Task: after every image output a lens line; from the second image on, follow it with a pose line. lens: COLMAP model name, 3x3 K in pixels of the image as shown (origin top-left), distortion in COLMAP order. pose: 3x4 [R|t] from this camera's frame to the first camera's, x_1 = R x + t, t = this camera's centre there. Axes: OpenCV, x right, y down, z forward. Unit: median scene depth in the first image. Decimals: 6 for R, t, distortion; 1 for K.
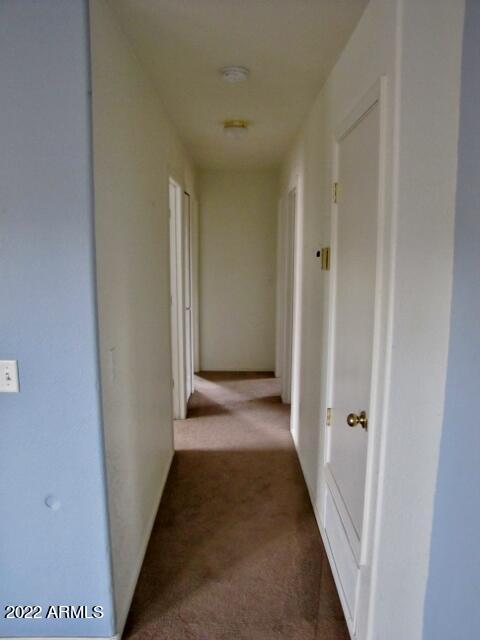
lens RADIAL K [[554.6, 0, 240.0], [0, 554.6, 320.0], [0, 0, 1]] dist [-0.130673, 0.017028]
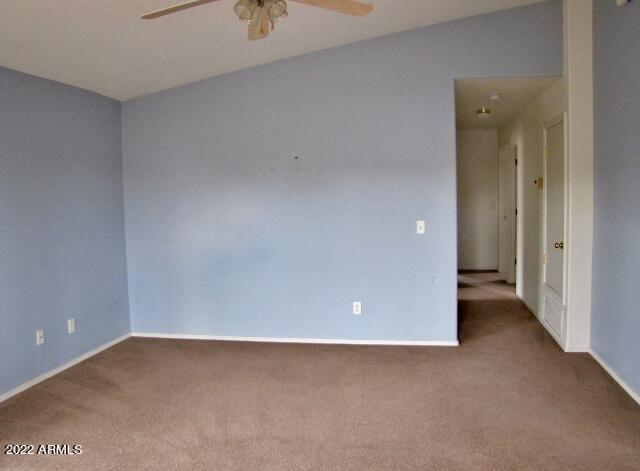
lens RADIAL K [[564.8, 0, 320.0], [0, 564.8, 235.5], [0, 0, 1]] dist [-0.108482, -0.001145]
pose [[0.981330, -0.015080, -0.191738, -0.258777], [0.004176, 0.998357, -0.057143, 0.198356], [0.192285, 0.055276, 0.979781, -1.174972]]
